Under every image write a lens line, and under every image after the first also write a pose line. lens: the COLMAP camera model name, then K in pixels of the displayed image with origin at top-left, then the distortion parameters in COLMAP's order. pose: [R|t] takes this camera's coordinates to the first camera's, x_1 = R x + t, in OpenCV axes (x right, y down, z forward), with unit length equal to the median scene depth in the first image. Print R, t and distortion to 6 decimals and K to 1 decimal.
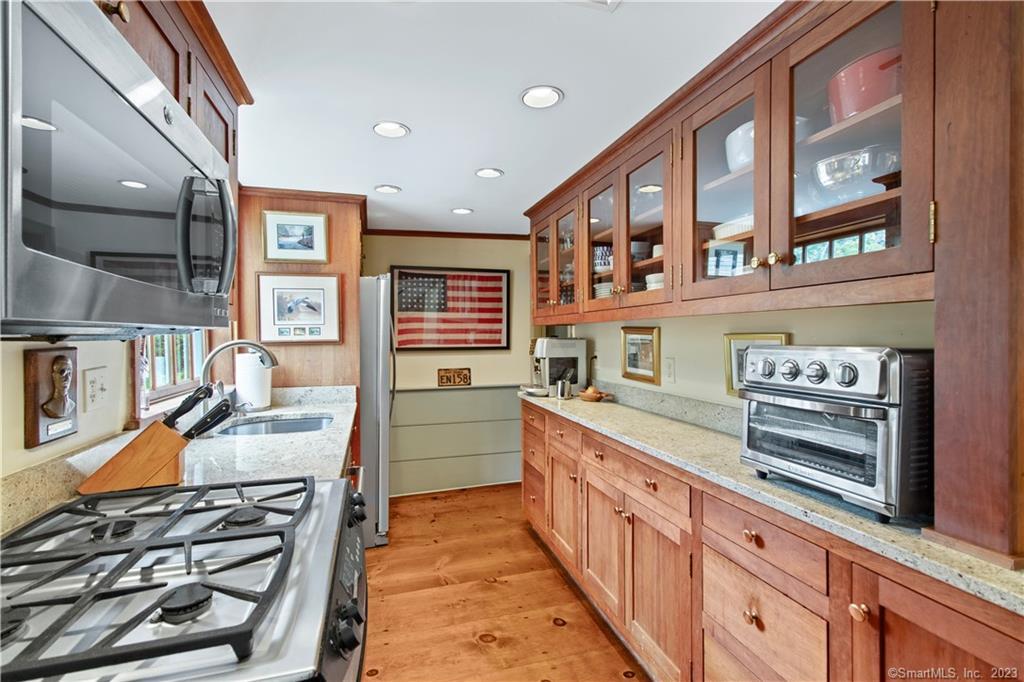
lens RADIAL K [[469.6, 0, 511.4], [0, 469.6, 329.9], [0, 0, 1]] dist [0.001739, -0.000182]
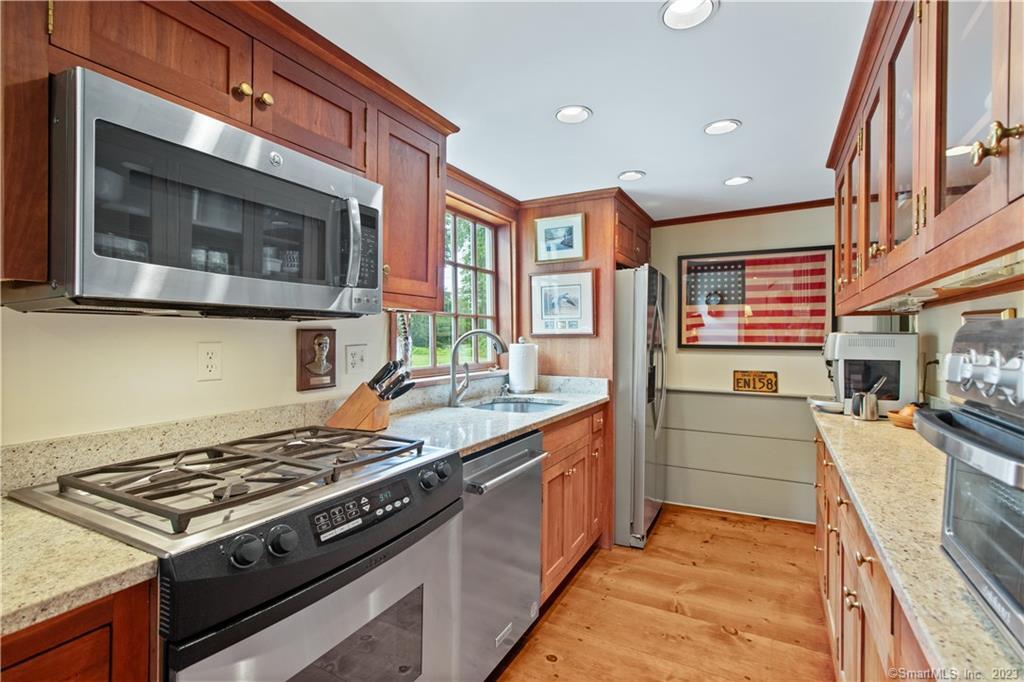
lens RADIAL K [[469.6, 0, 511.4], [0, 469.6, 329.9], [0, 0, 1]] dist [0.001739, -0.000182]
pose [[0.711001, -0.000970, -0.703190, 0.228543], [-0.002293, 0.999991, -0.003697, 0.018713], [0.703187, 0.004241, 0.710992, 0.143148]]
